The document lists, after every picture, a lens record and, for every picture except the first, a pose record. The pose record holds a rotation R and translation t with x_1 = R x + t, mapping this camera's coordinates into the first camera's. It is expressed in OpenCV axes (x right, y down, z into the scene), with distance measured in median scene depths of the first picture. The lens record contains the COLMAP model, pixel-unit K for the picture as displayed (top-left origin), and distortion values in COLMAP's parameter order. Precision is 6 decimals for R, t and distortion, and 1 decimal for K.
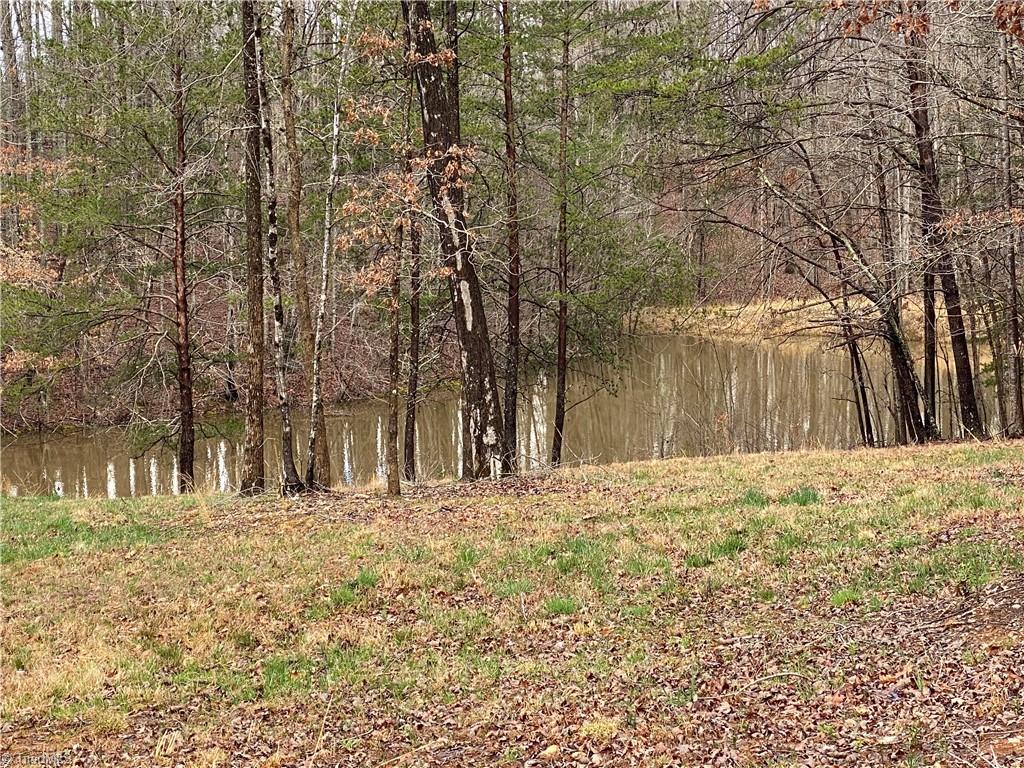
lens RADIAL K [[2243.5, 0, 512.0], [0, 2243.5, 384.0], [0, 0, 1]] dist [0.052917, 0.631529]
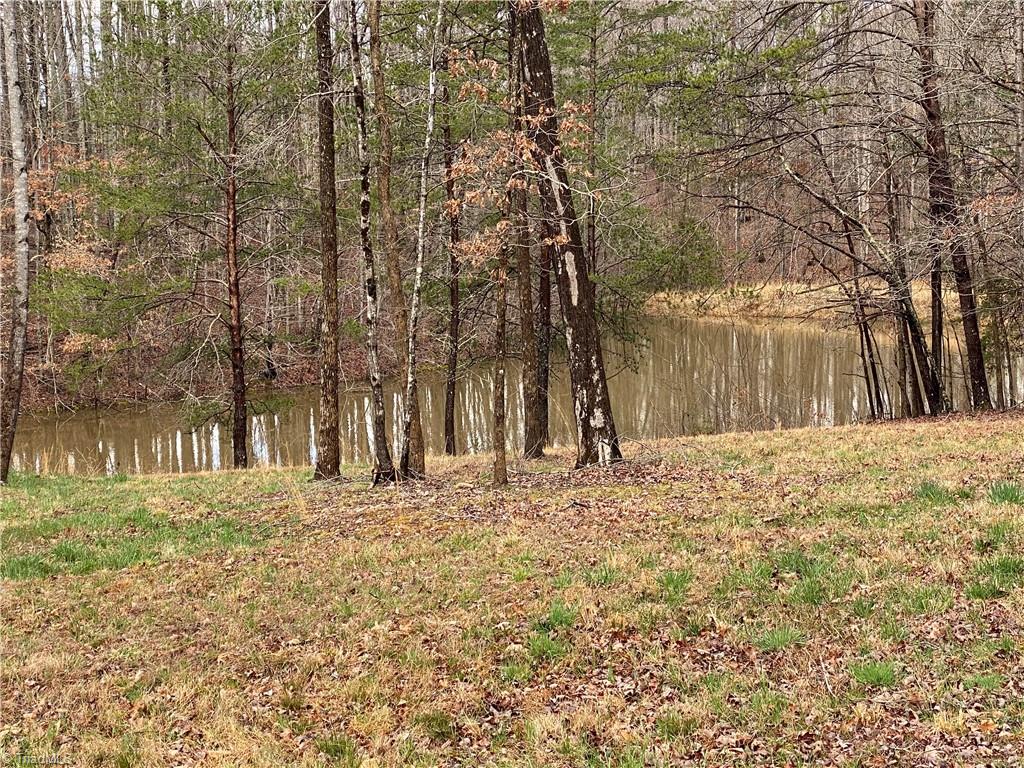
lens RADIAL K [[1942.2, 0, 512.0], [0, 1942.2, 384.0], [0, 0, 1]] dist [0.093199, 0.172748]
pose [[0.999970, -0.005001, 0.005977, -0.050042], [0.004932, 0.999922, 0.011501, -0.000630], [-0.006034, -0.011472, 0.999916, 0.194027]]
